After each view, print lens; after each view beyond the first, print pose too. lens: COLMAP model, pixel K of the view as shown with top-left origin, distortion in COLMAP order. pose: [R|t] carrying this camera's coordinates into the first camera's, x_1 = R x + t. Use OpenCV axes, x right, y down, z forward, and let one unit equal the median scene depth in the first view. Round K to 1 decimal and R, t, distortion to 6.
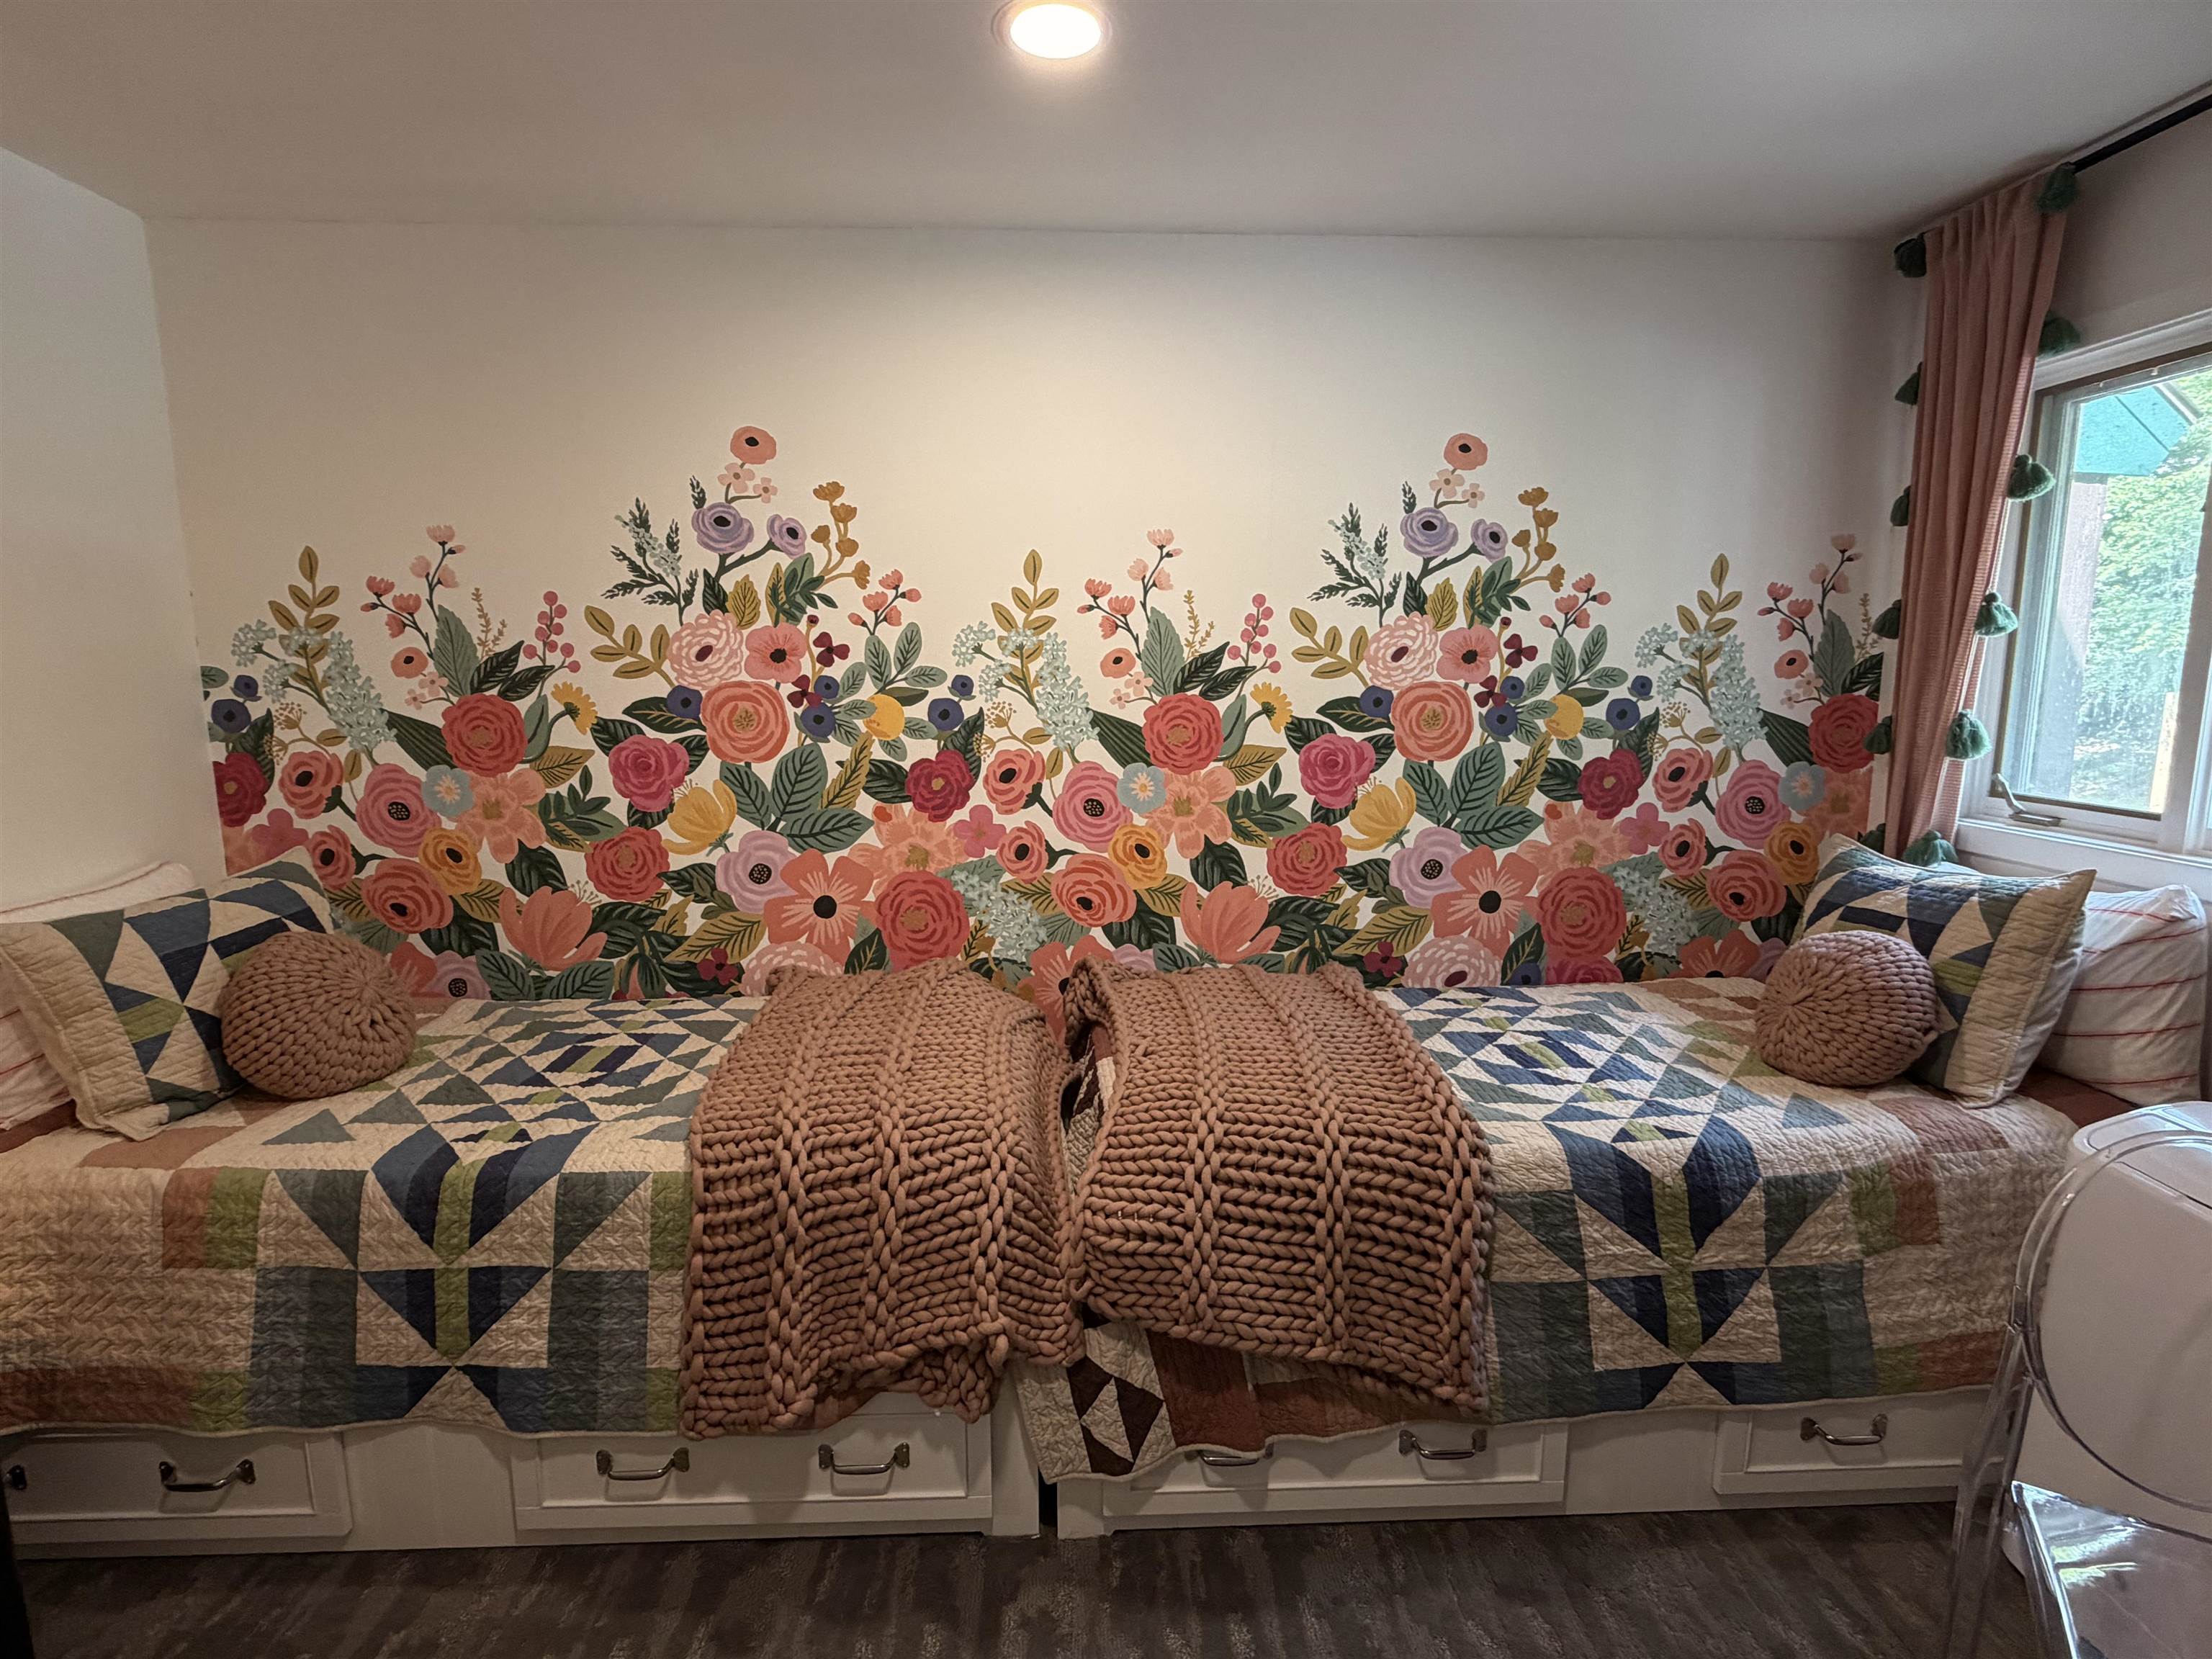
lens RADIAL K [[1117.7, 0, 1091.8], [0, 1117.7, 837.0], [0, 0, 1]] dist [-0.000751, 0.000627]
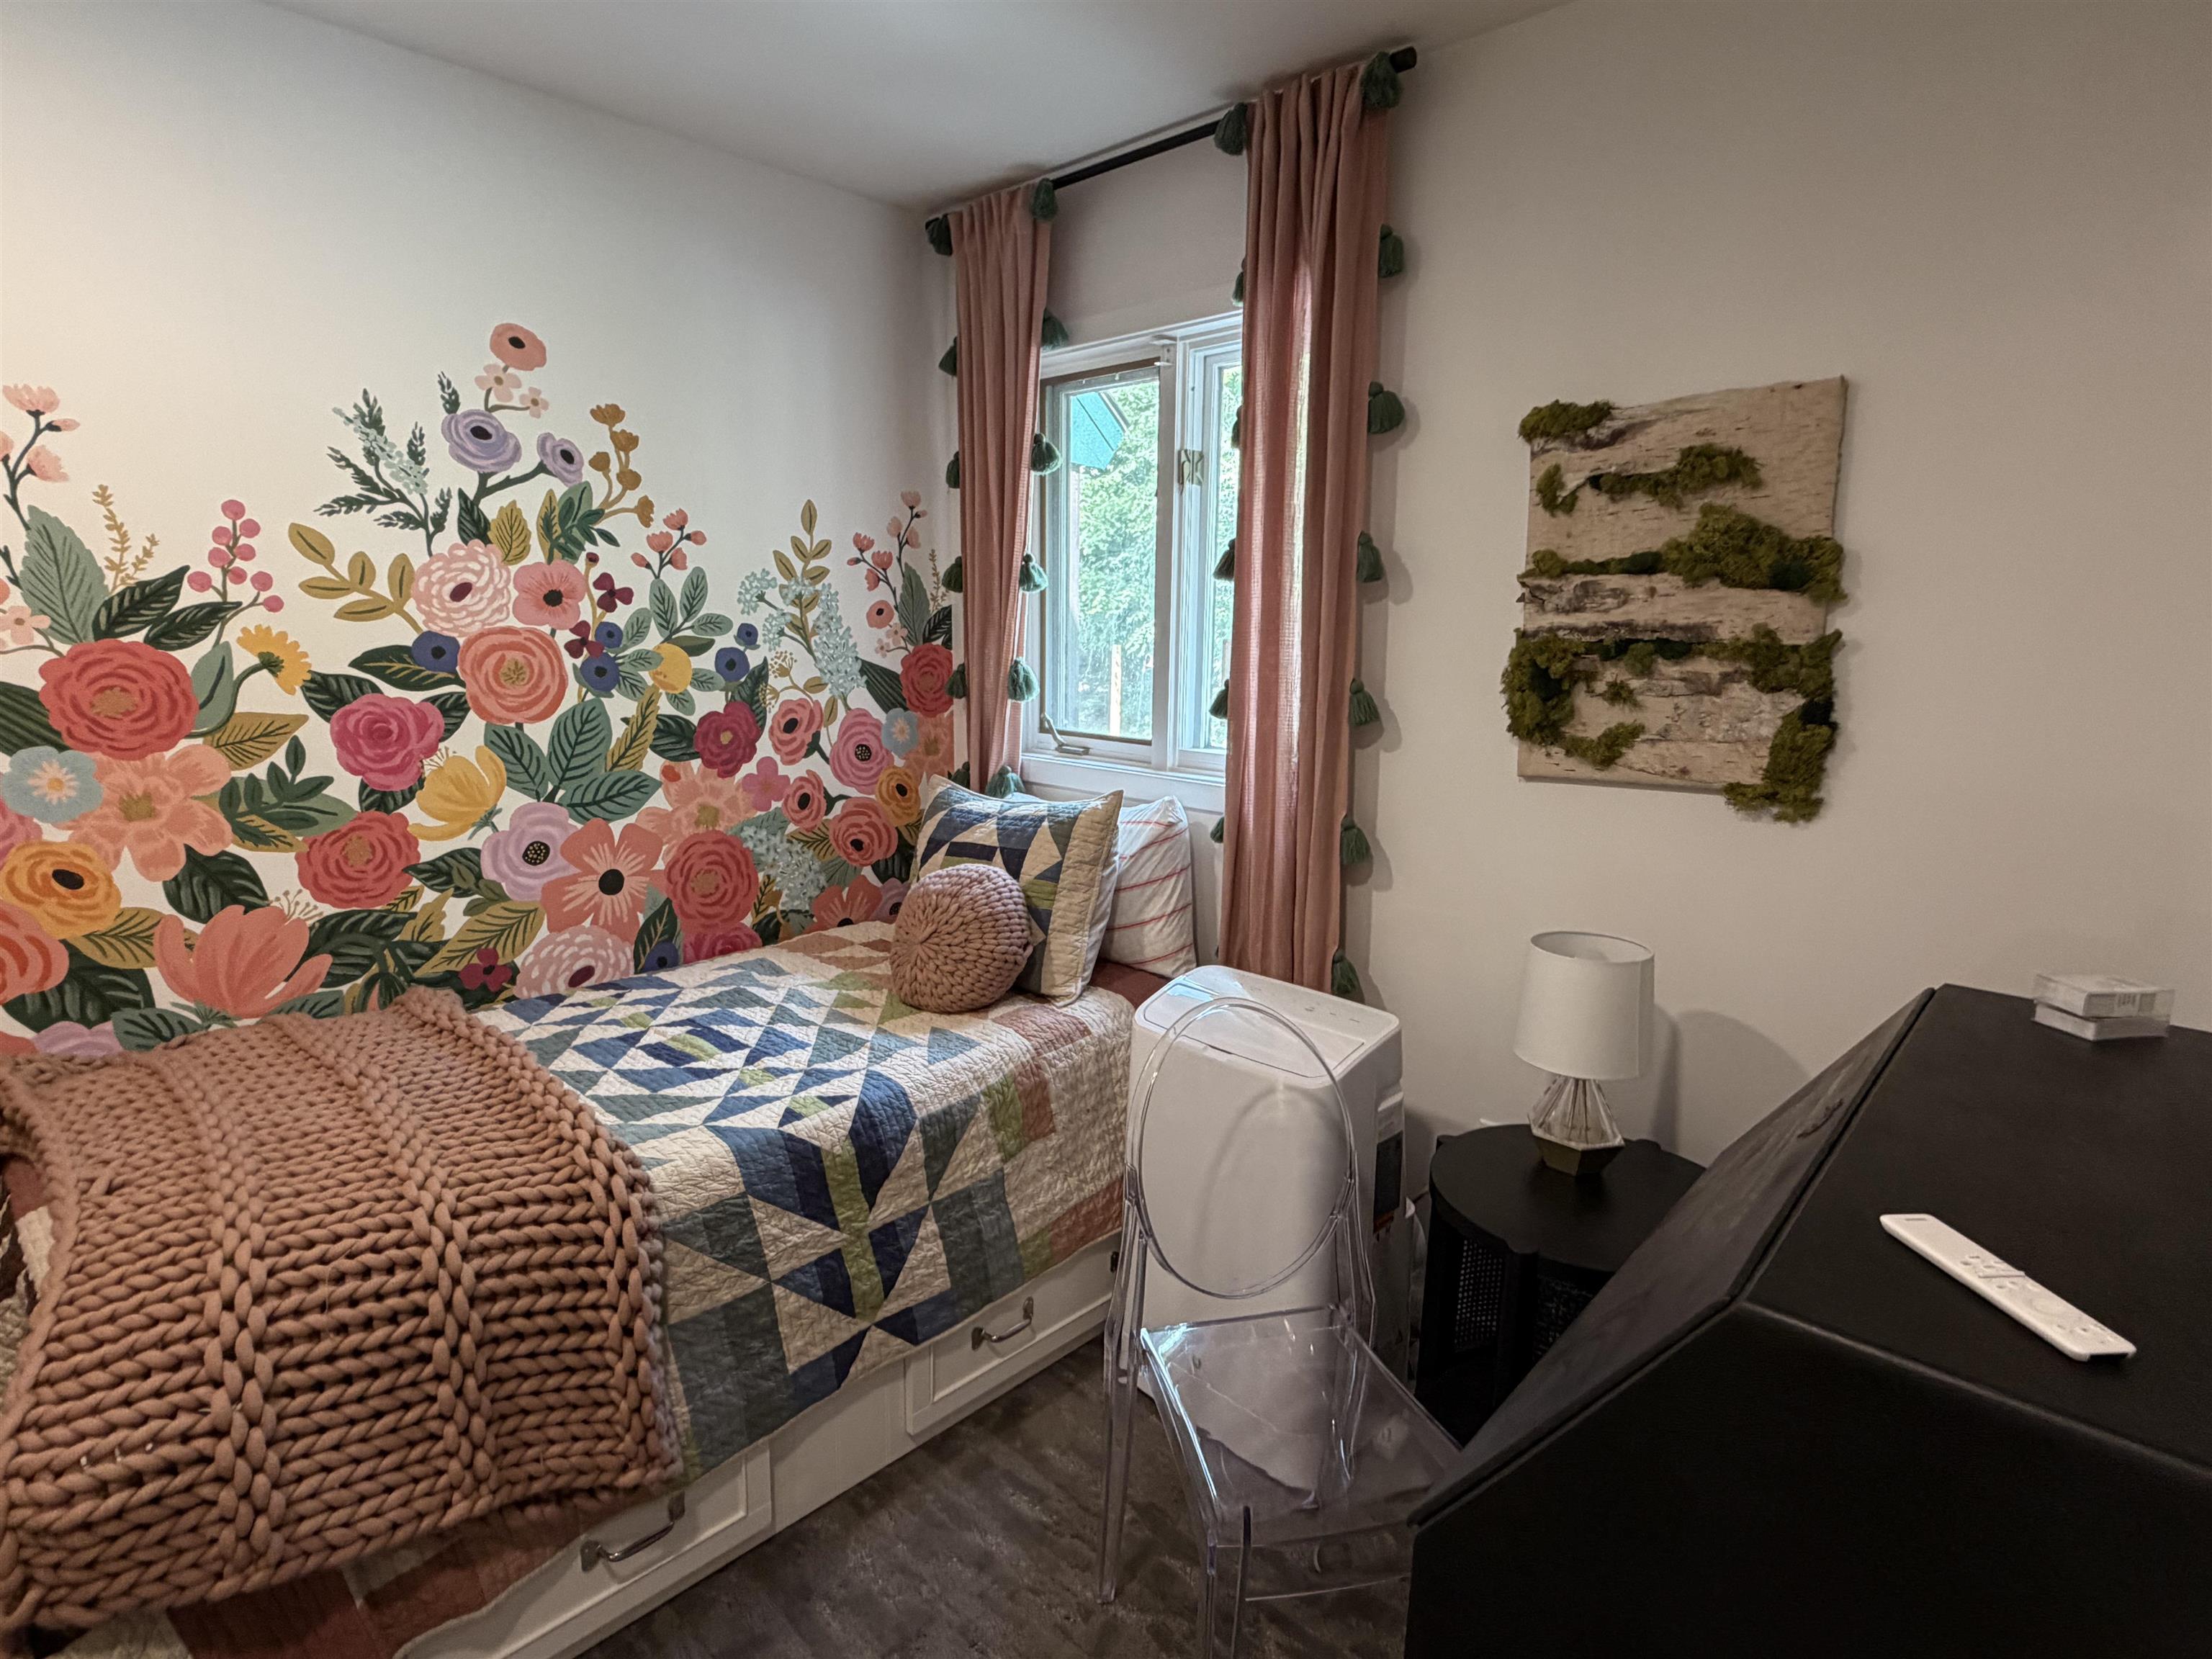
lens RADIAL K [[1167.3, 0, 1113.9], [0, 1167.3, 836.6], [0, 0, 1]] dist [0.000864, -0.000224]
pose [[0.720964, -0.111277, 0.683980, 0.023751], [0.086994, 0.993748, 0.069976, -0.008104], [-0.687490, 0.009052, 0.726137, 0.082023]]
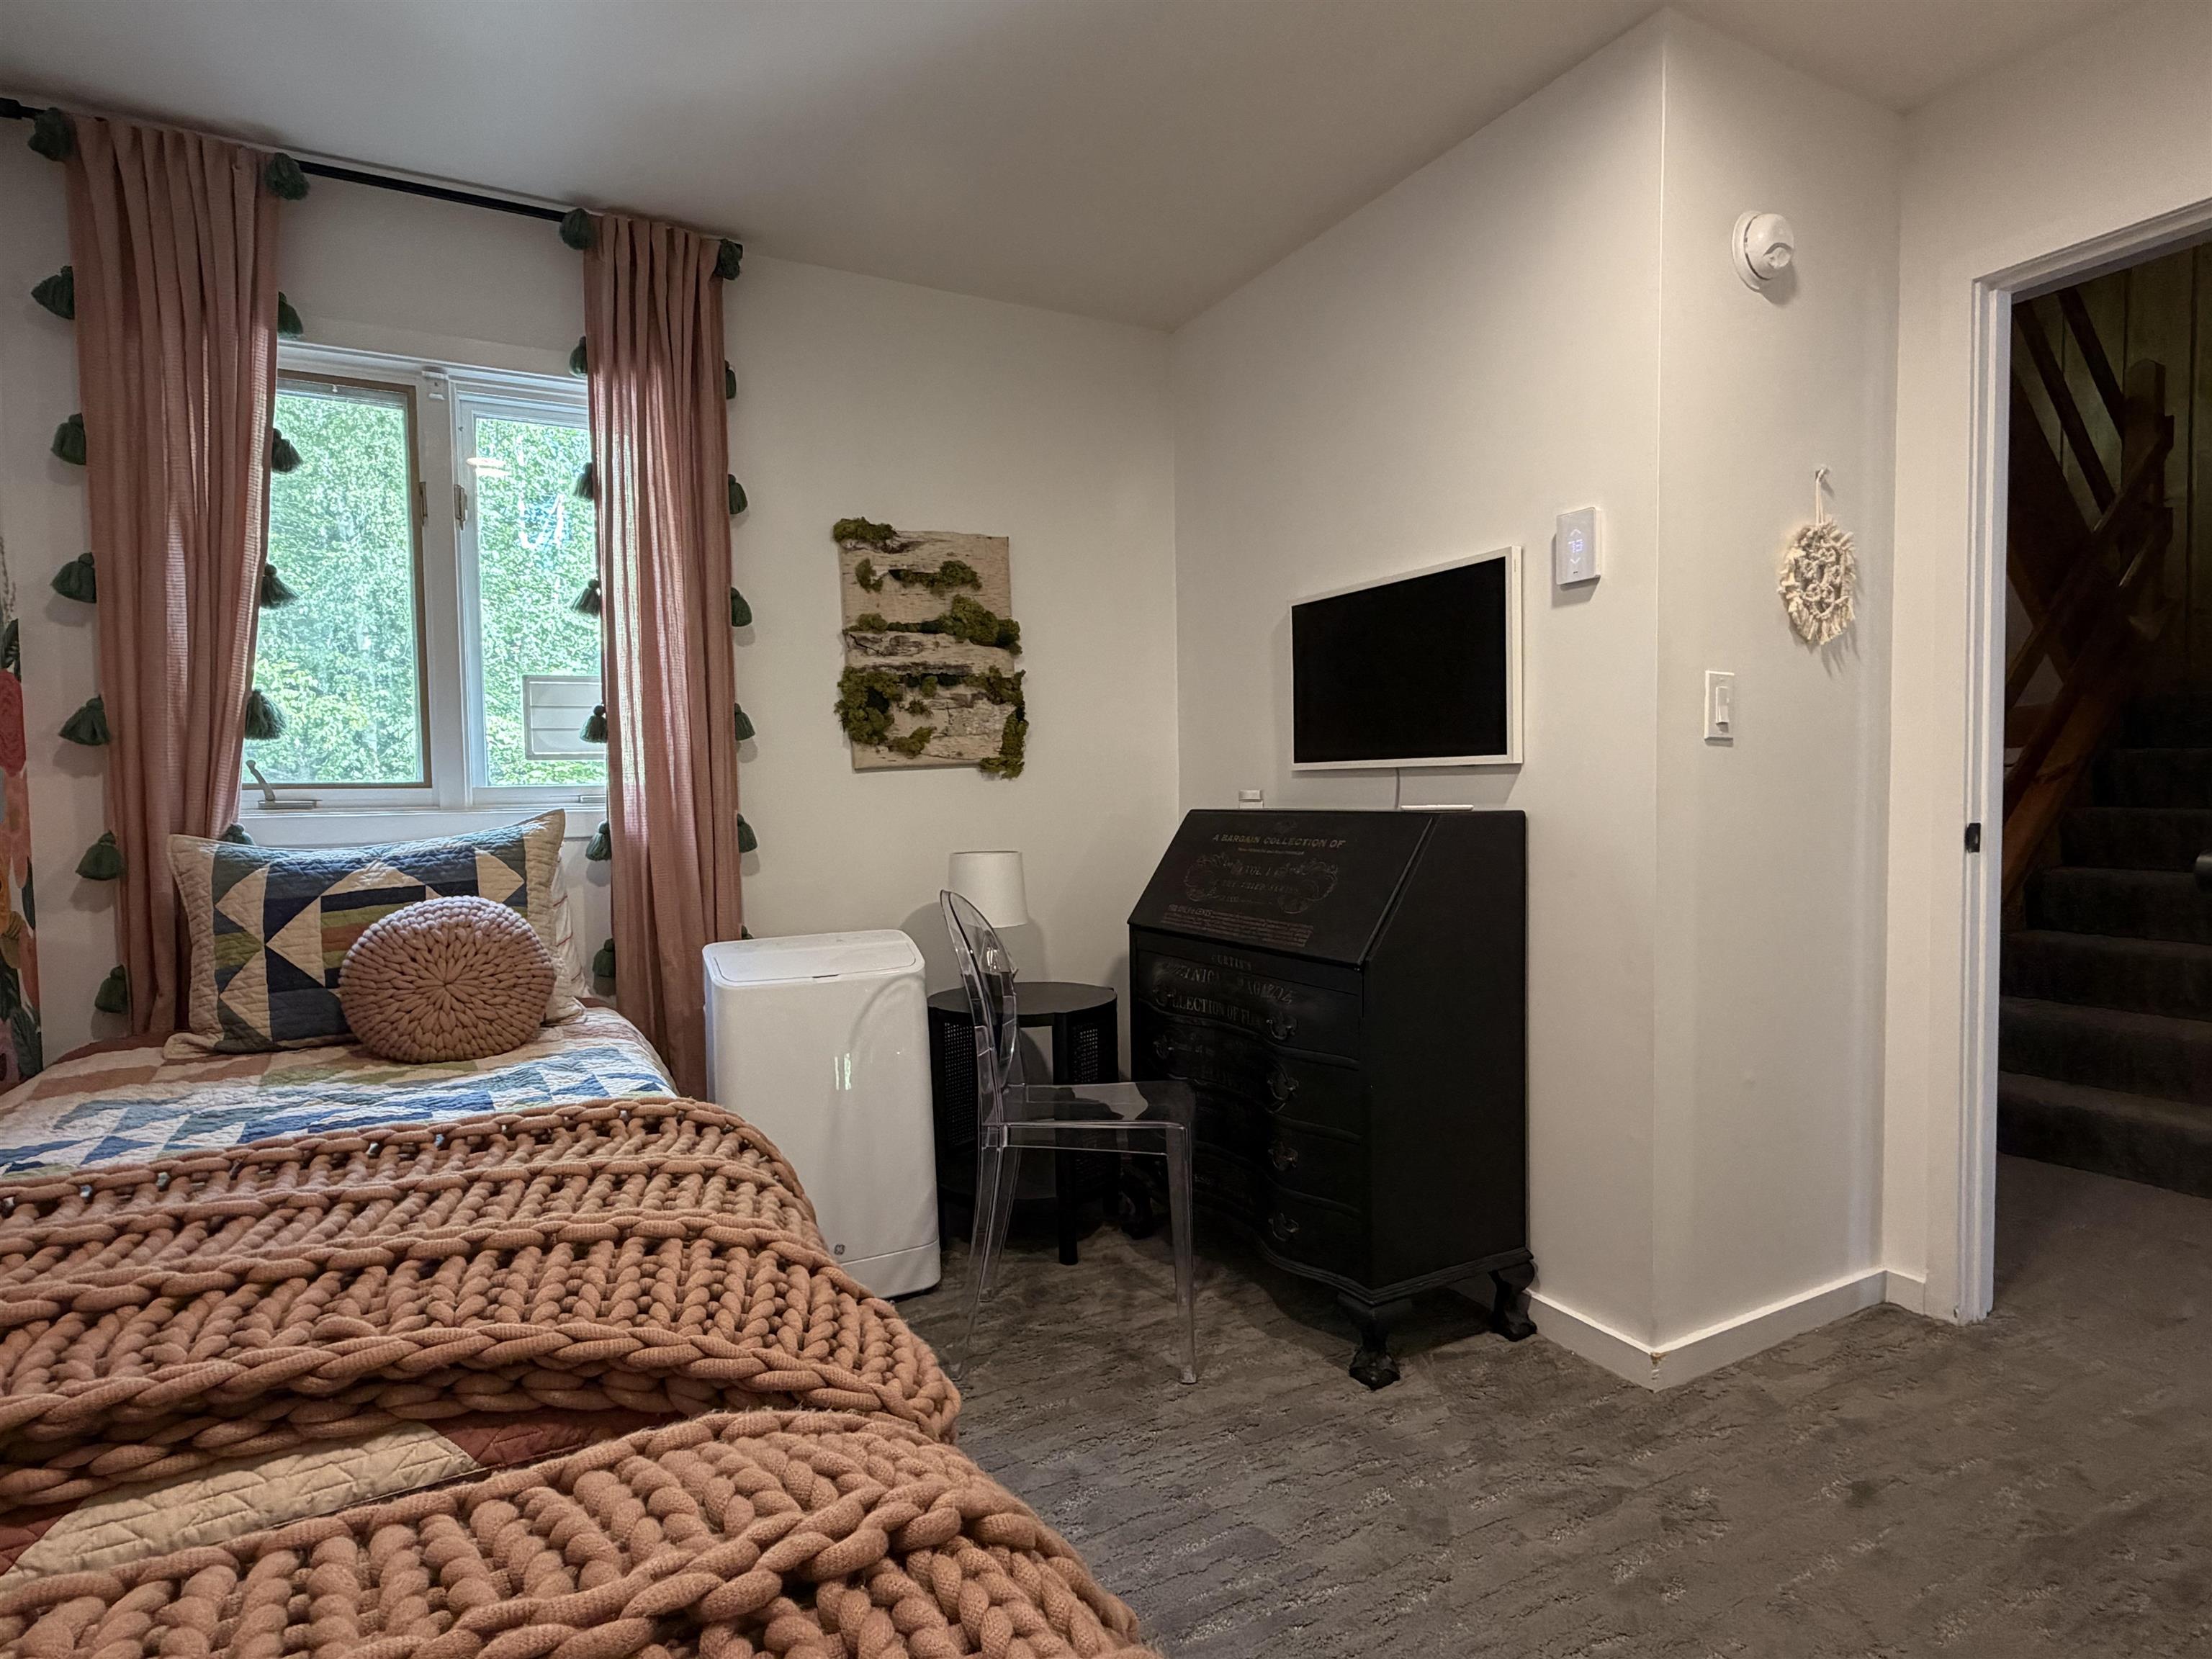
lens RADIAL K [[1167.3, 0, 1100.1], [0, 1167.3, 837.4], [0, 0, 1]] dist [0.000864, -0.000224]
pose [[-0.436415, -0.026196, 0.899364, -0.425554], [0.157578, 0.981902, 0.105064, 0.018018], [-0.885839, 0.187571, -0.424389, 0.878491]]
